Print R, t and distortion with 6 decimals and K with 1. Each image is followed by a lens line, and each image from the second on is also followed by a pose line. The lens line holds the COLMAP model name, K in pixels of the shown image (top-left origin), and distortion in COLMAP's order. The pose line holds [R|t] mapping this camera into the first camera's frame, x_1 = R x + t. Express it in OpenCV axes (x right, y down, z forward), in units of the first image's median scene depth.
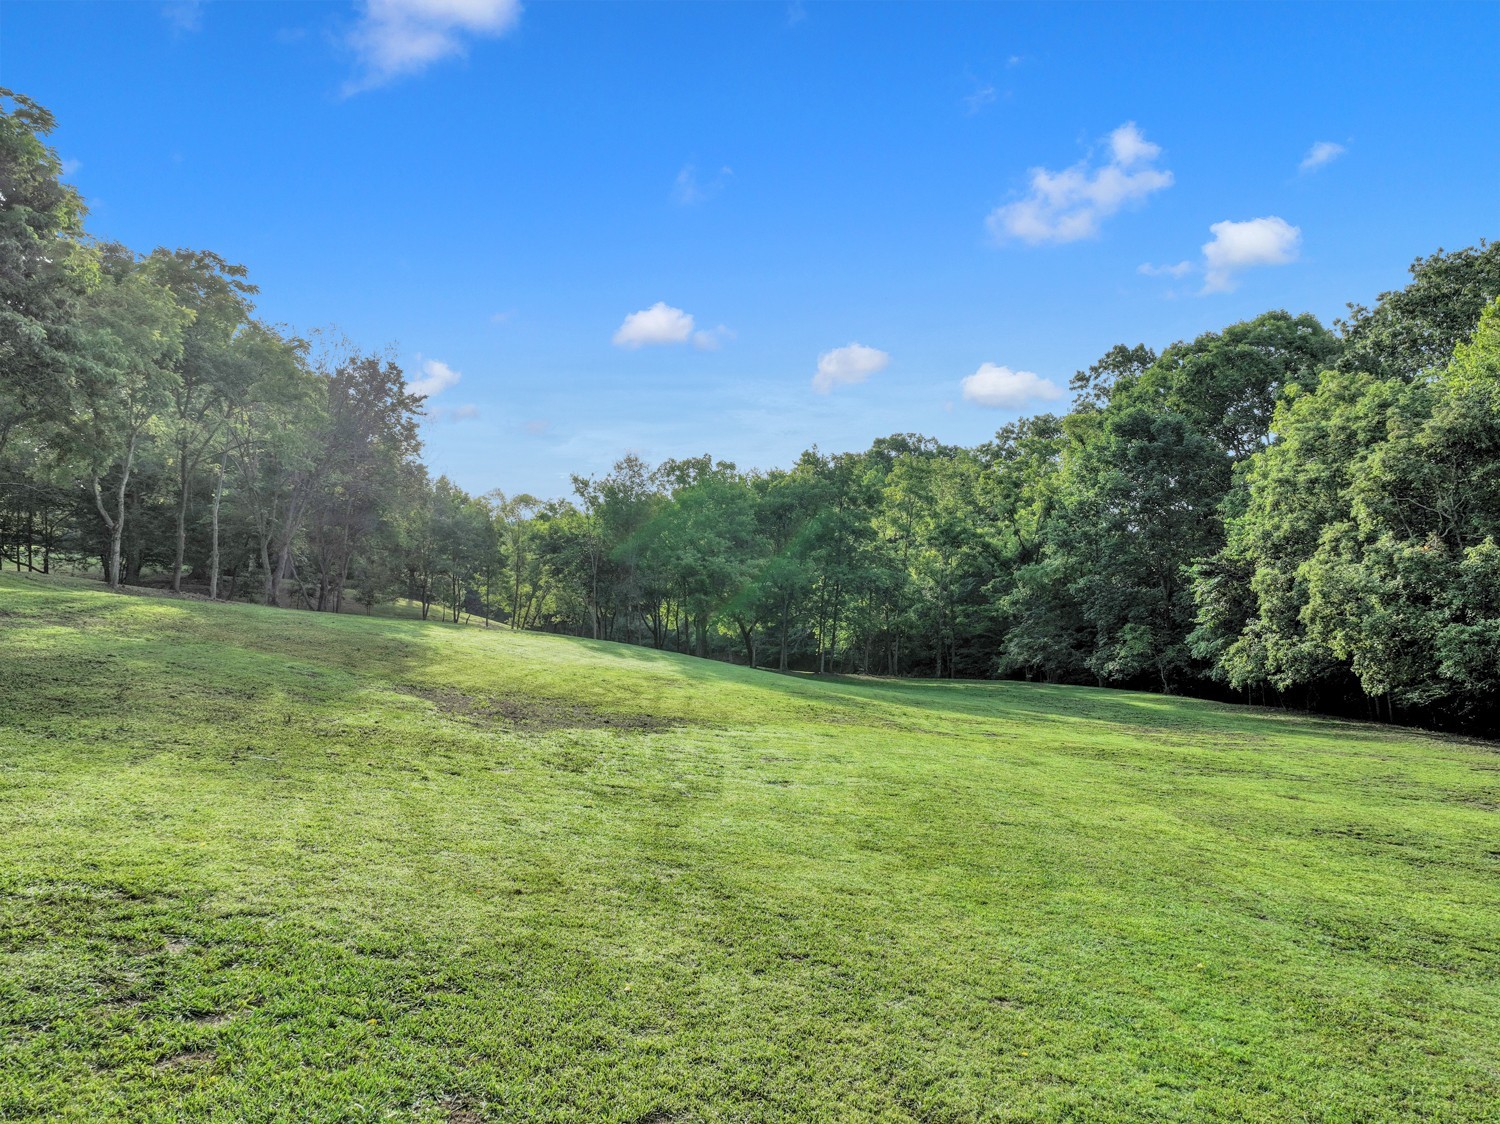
lens RADIAL K [[1065.1, 0, 749.6], [0, 1065.1, 554.0], [0, 0, 1]] dist [0.001830, 0.000808]
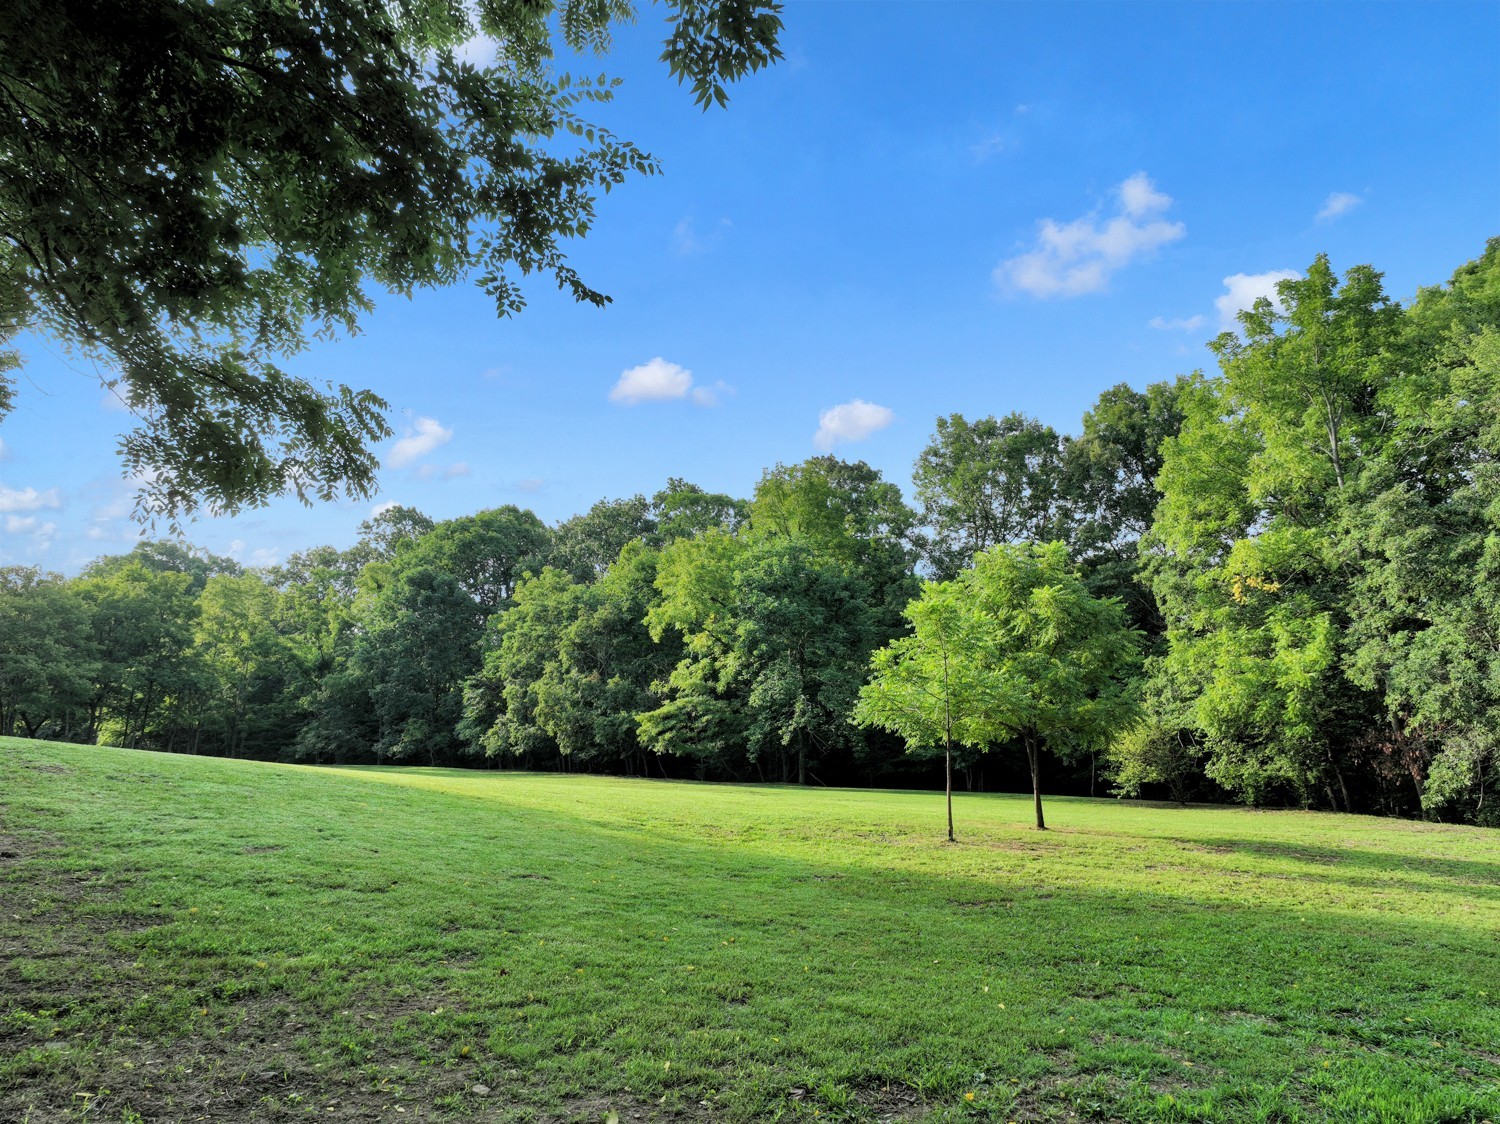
lens RADIAL K [[1065.1, 0, 749.6], [0, 1065.1, 554.0], [0, 0, 1]] dist [0.001830, 0.000808]
pose [[0.749208, 0.098169, 0.655019, -0.368217], [-0.039013, 0.993779, -0.104318, -0.031366], [-0.661185, 0.052601, 0.748377, -0.542966]]
